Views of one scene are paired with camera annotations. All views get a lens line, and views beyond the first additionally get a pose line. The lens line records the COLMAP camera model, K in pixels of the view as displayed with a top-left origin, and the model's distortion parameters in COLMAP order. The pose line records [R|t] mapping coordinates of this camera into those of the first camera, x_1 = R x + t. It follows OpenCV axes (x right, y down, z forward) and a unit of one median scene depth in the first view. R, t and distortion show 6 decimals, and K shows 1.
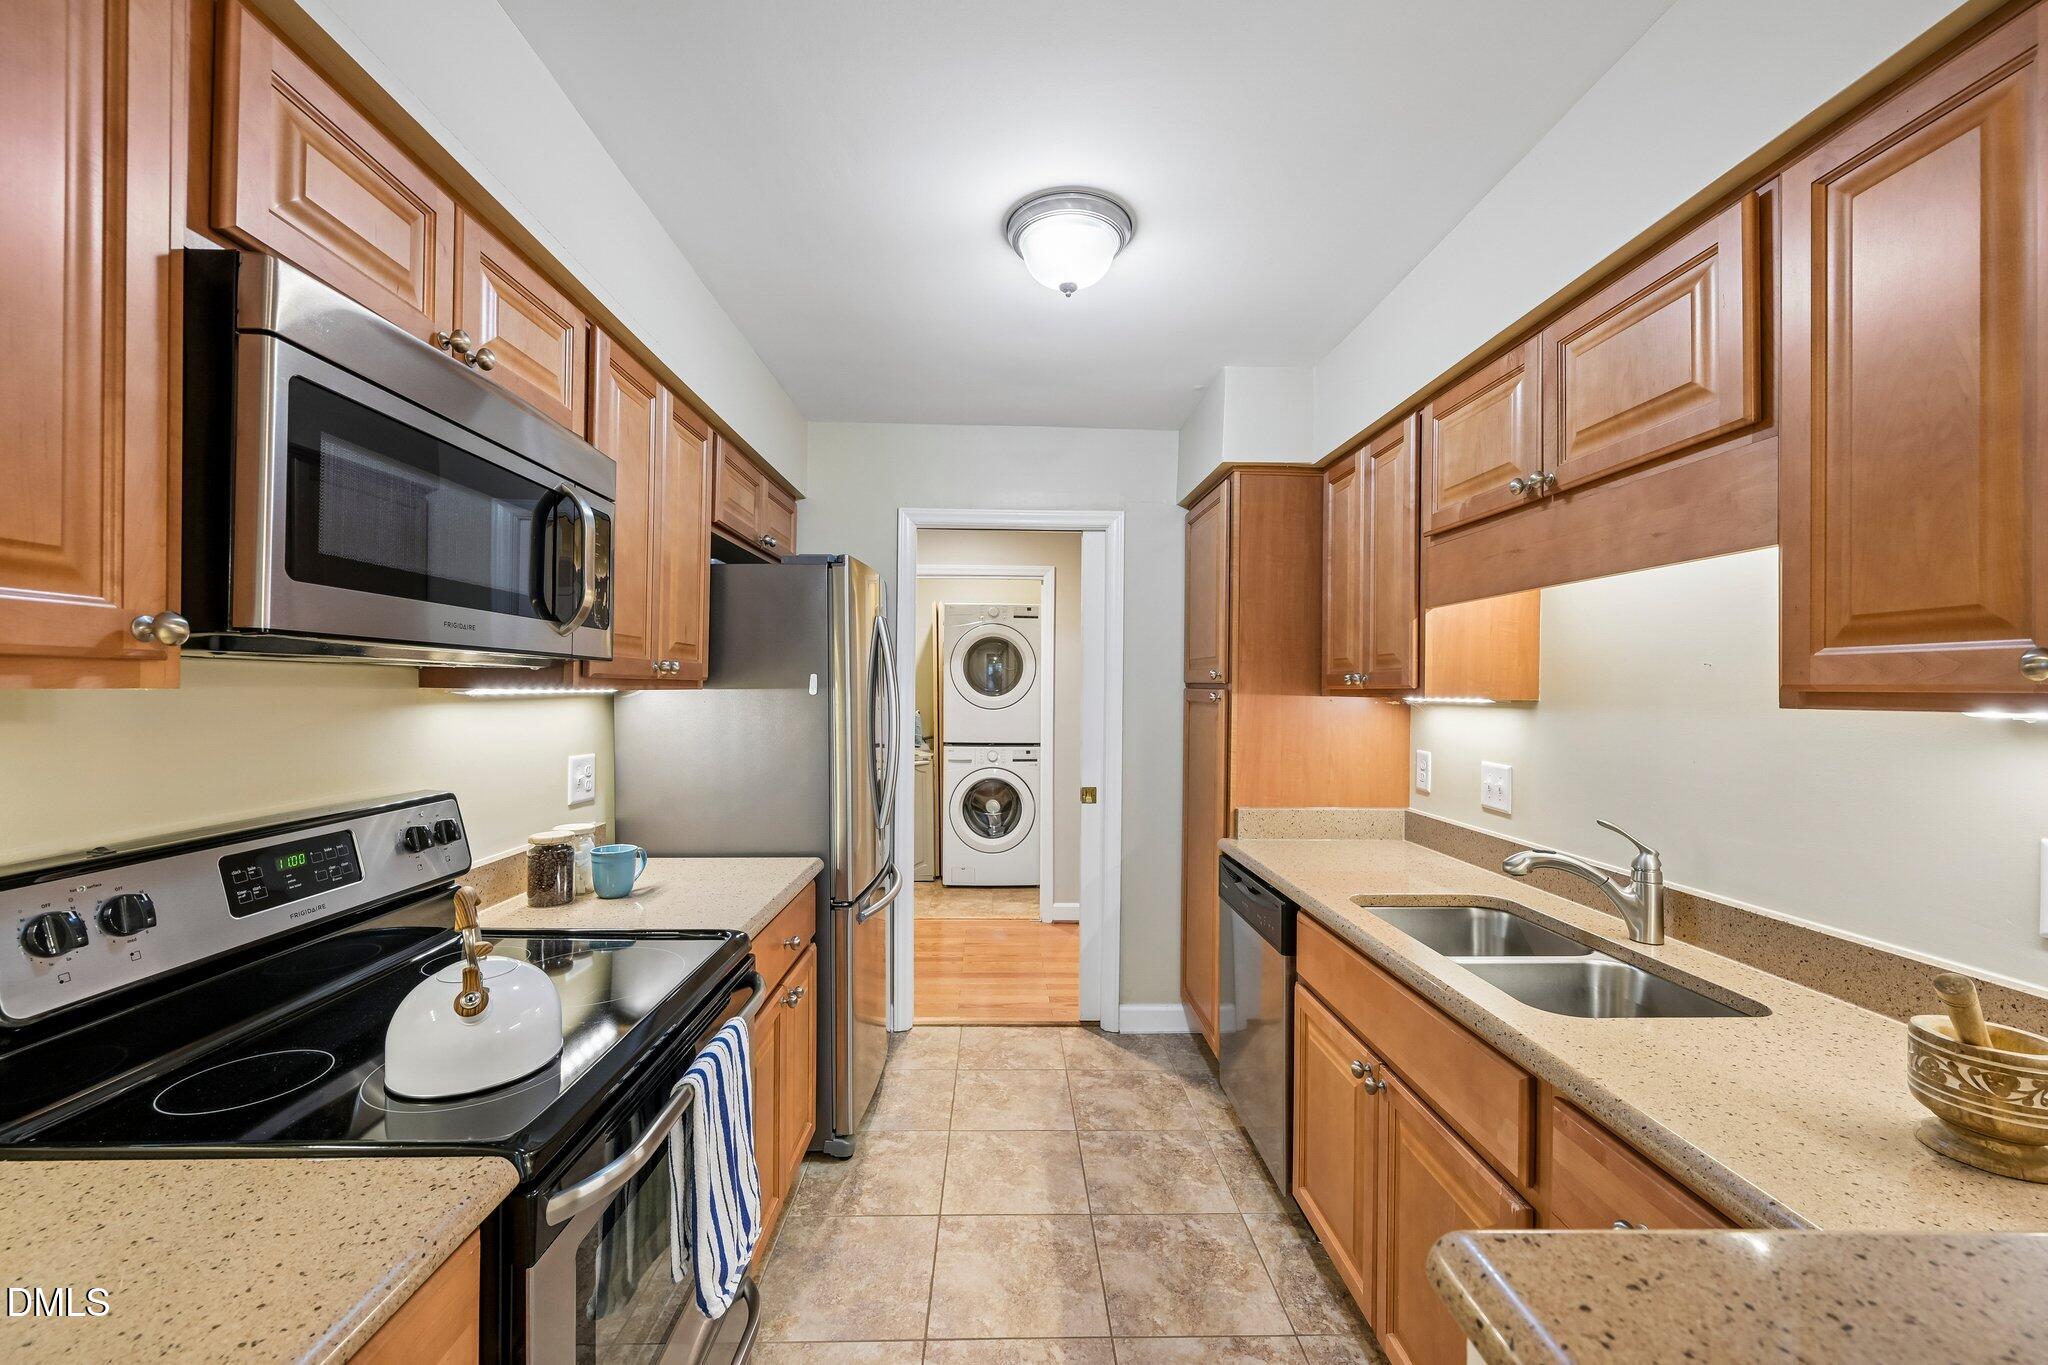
lens RADIAL K [[798.3, 0, 1021.6], [0, 798.3, 688.5], [0, 0, 1]] dist [0.000526, 0.000110]
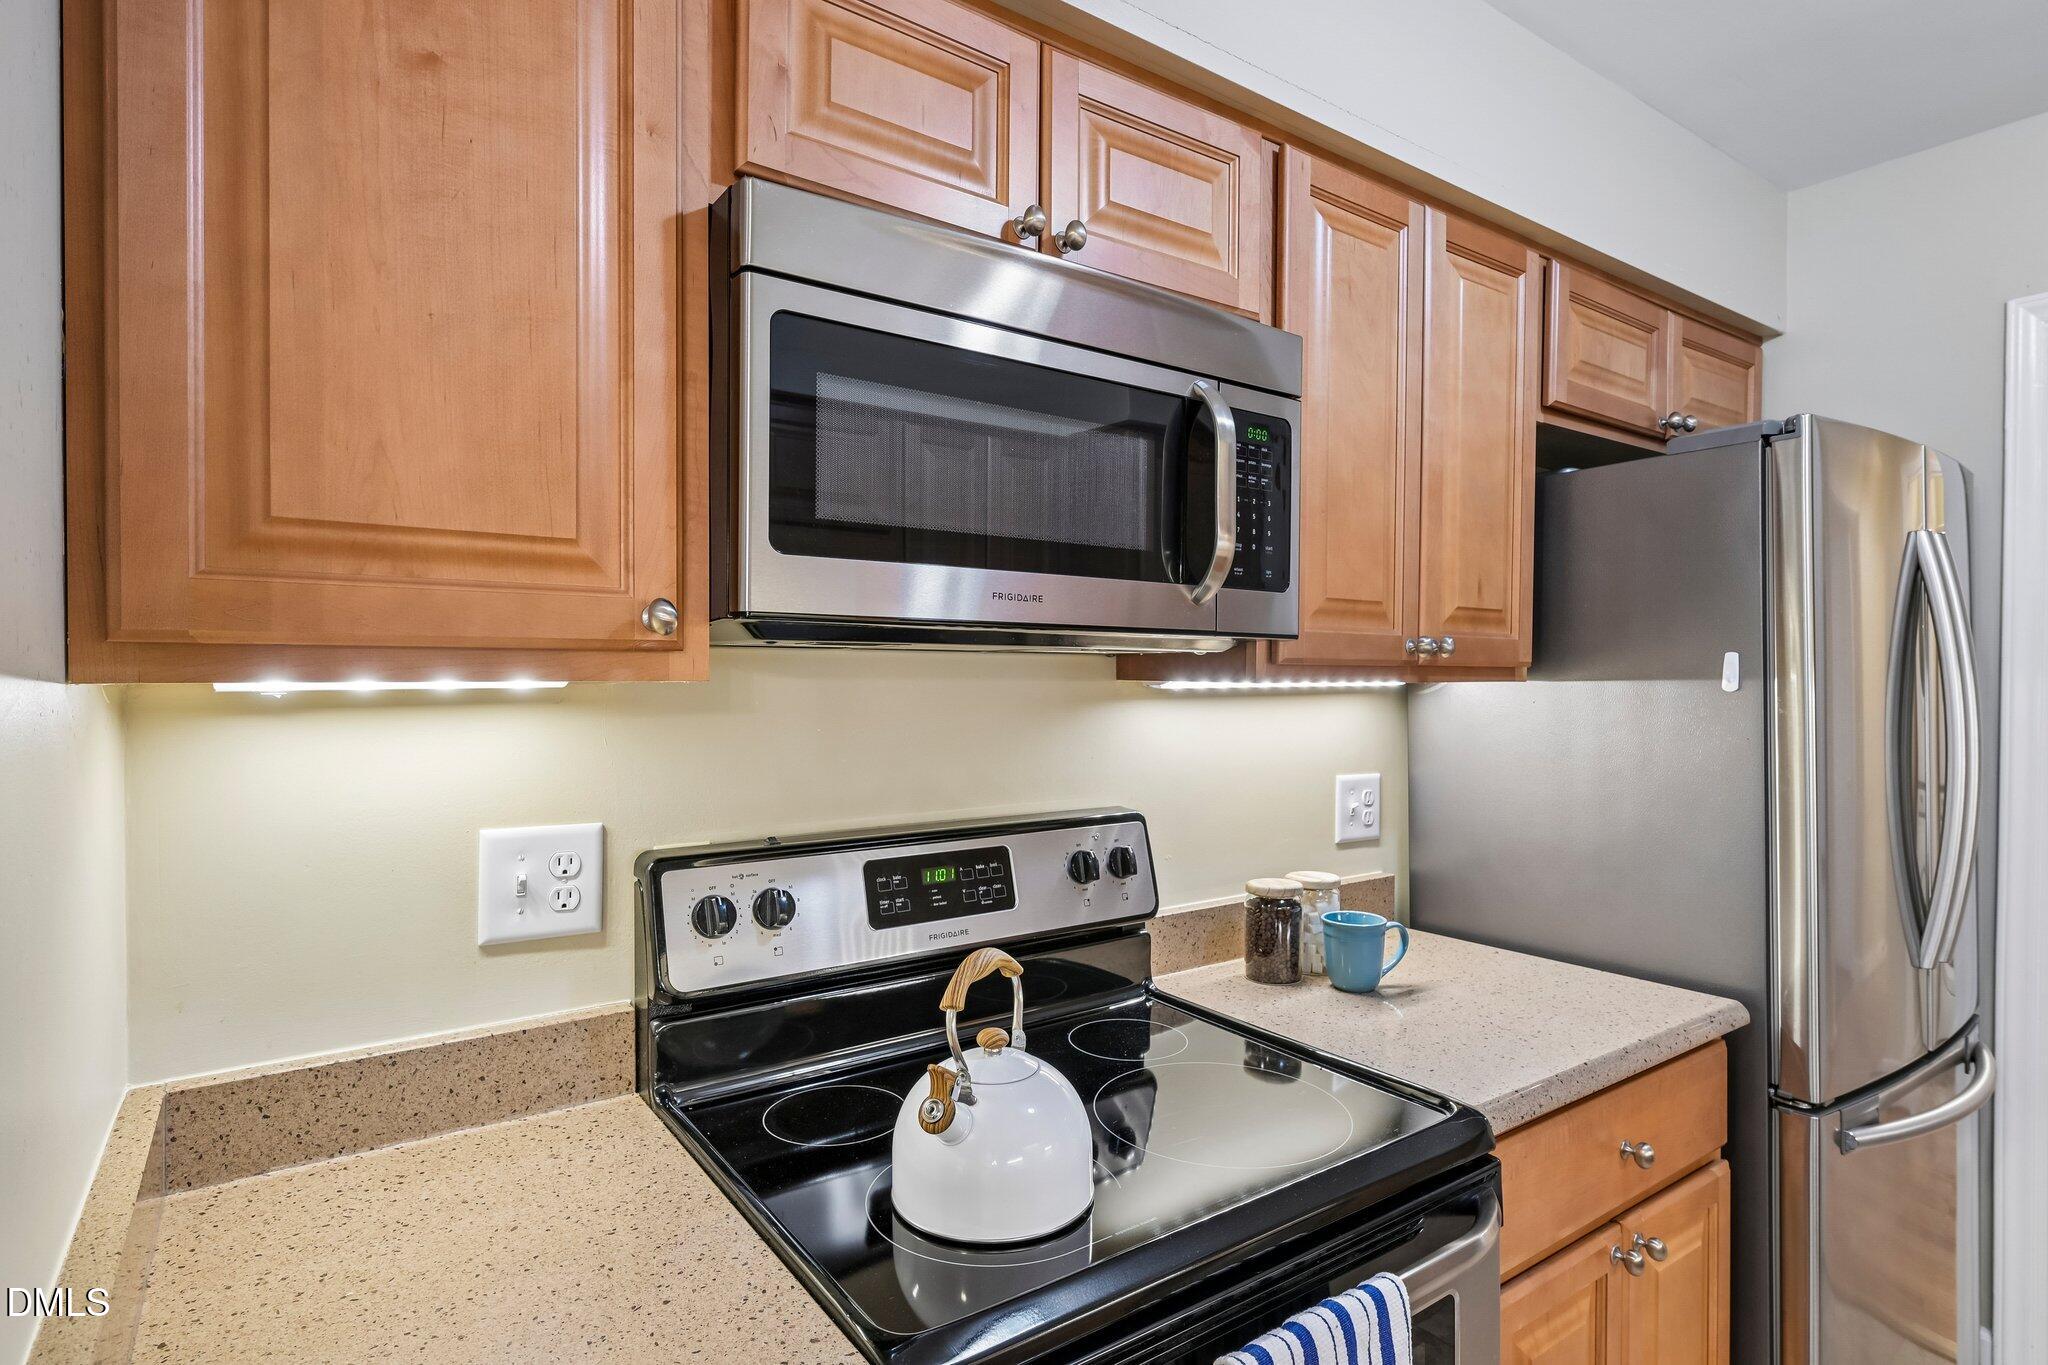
lens RADIAL K [[1052.8, 0, 1021.3], [0, 1052.8, 686.6], [0, 0, 1]] dist [-0.005388, -0.000150]
pose [[0.551708, 0.002100, -0.834035, 0.086631], [0.002197, 0.999990, 0.003971, 0.001154], [0.834035, -0.004023, 0.551698, 0.320996]]
